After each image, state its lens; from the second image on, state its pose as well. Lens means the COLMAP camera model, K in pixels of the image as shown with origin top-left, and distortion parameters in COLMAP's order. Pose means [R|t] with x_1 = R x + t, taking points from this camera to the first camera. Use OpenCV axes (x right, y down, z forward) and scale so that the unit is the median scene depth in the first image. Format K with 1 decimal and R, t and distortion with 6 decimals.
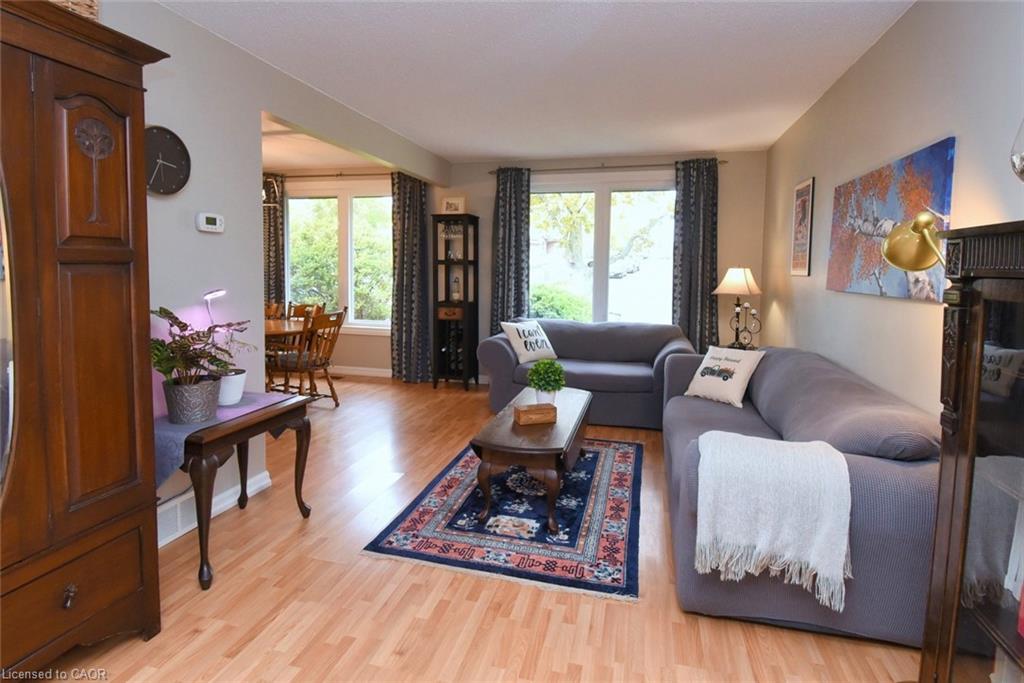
lens RADIAL K [[508.5, 0, 522.1], [0, 508.5, 298.2], [0, 0, 1]] dist [0.000174, -0.010330]
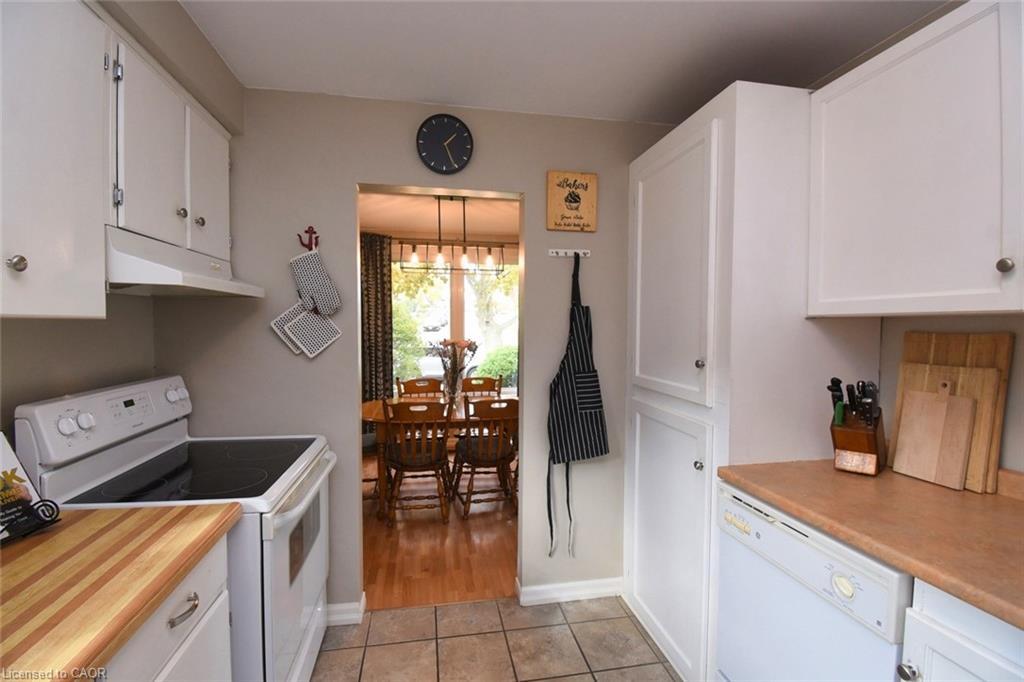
lens RADIAL K [[451.6, 0, 518.9], [0, 451.6, 339.1], [0, 0, 1]] dist [-0.008478, -0.007871]
pose [[0.908442, -0.028031, 0.417069, -0.652778], [0.035576, 0.999314, -0.010325, -0.044397], [-0.416493, 0.024217, 0.908816, 0.184436]]
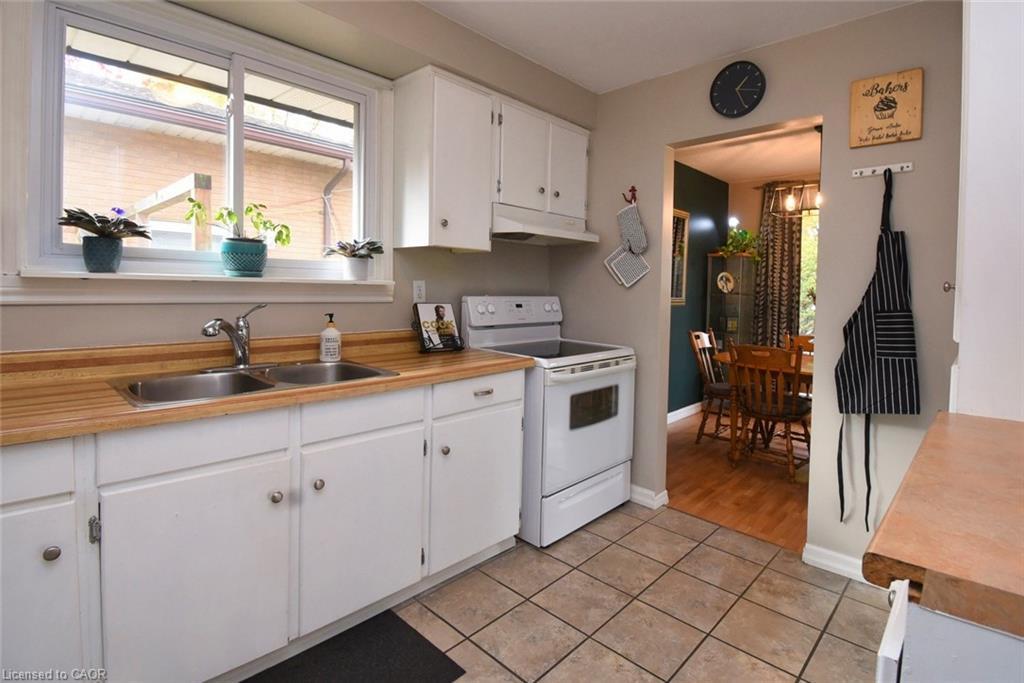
lens RADIAL K [[508.5, 0, 542.5], [0, 508.5, 304.1], [0, 0, 1]] dist [0.000174, -0.010330]
pose [[0.881089, 0.013263, -0.472765, -0.485430], [-0.029944, 0.999166, -0.027776, -0.004858], [0.472002, 0.038629, 0.880751, 0.076561]]
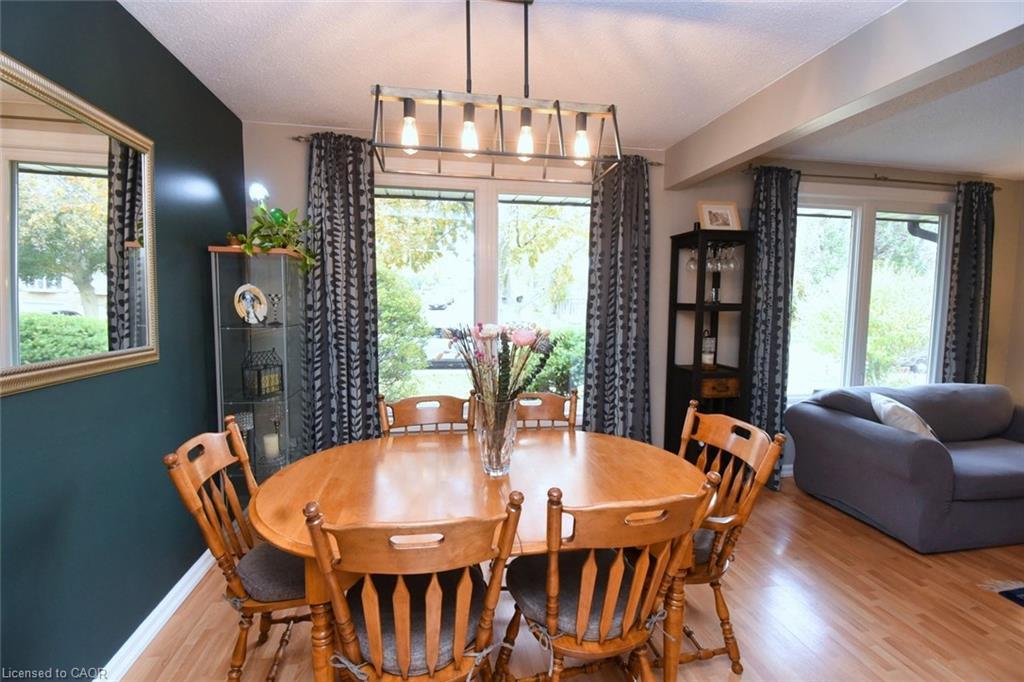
lens RADIAL K [[451.6, 0, 511.2], [0, 451.6, 344.1], [0, 0, 1]] dist [-0.008478, -0.007871]
pose [[0.920019, -0.043159, 0.389489, -0.570482], [0.027628, 0.998587, 0.045393, -0.054511], [-0.390898, -0.031002, 0.919912, 0.553192]]
